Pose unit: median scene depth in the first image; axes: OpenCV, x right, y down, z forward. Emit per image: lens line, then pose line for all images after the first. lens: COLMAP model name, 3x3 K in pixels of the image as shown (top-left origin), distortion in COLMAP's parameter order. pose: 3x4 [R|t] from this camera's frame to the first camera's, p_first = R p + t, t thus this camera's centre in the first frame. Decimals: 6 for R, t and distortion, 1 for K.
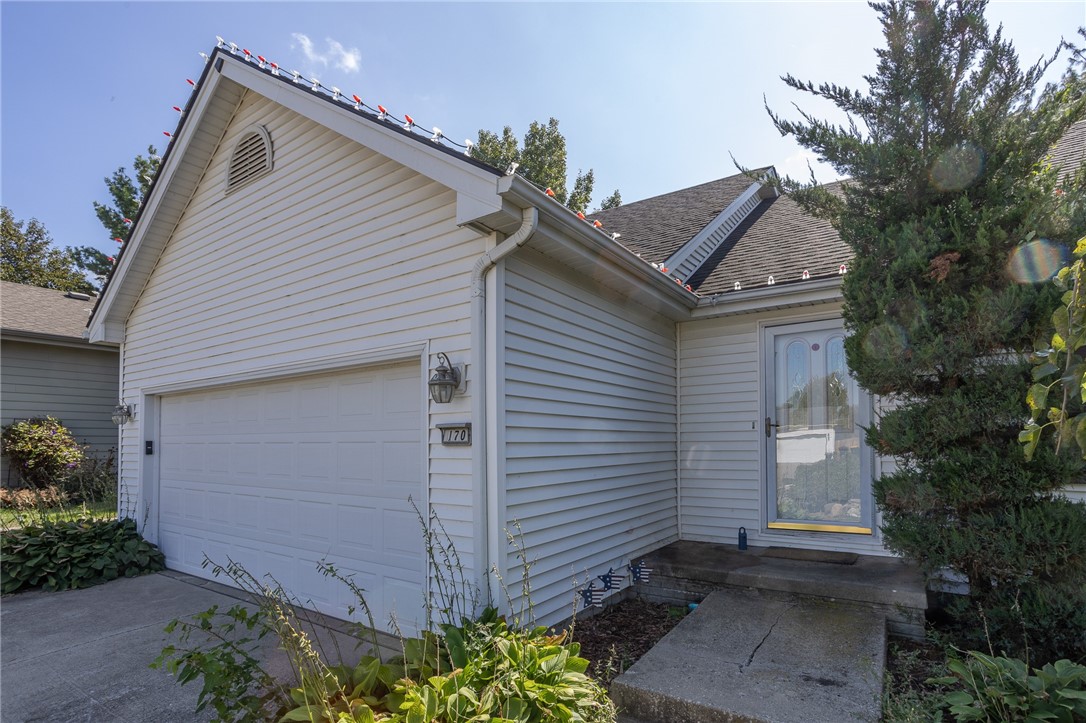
lens RADIAL K [[526.6, 0, 562.1], [0, 526.6, 430.1], [0, 0, 1]] dist [-0.001818, -0.000488]
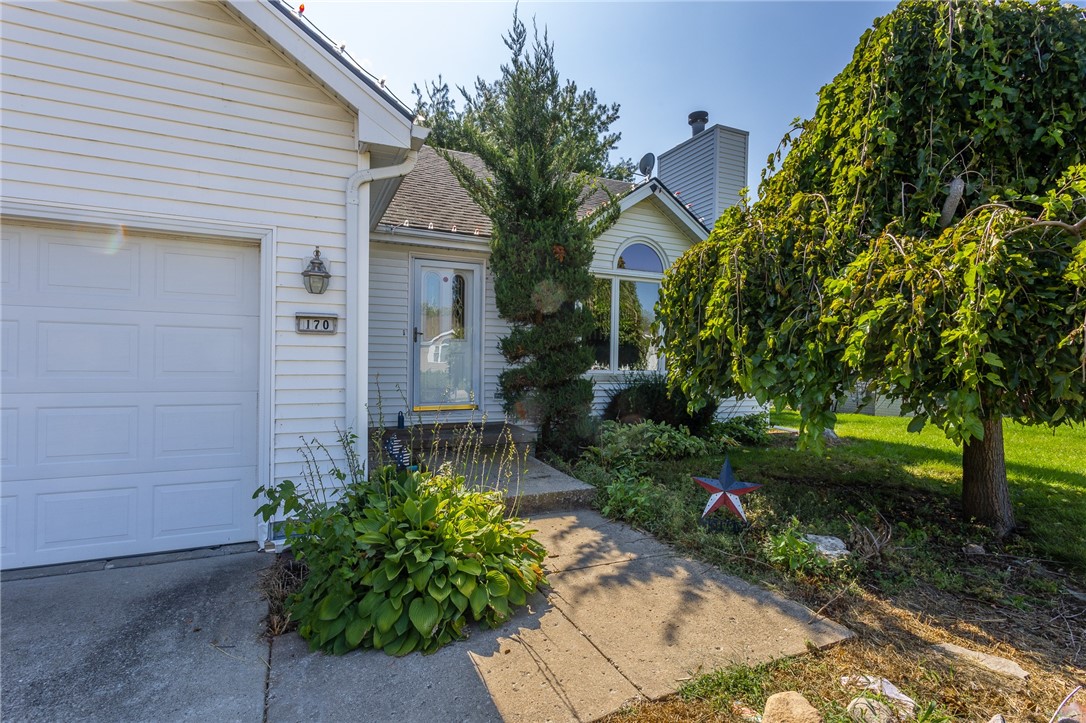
lens RADIAL K [[526.6, 0, 542.1], [0, 526.6, 358.8], [0, 0, 1]] dist [-0.001818, -0.000488]
pose [[0.531673, 0.018308, 0.846752, -0.843666], [-0.038254, 0.999265, 0.002414, 0.058129], [-0.846086, -0.033675, 0.531982, 0.045880]]
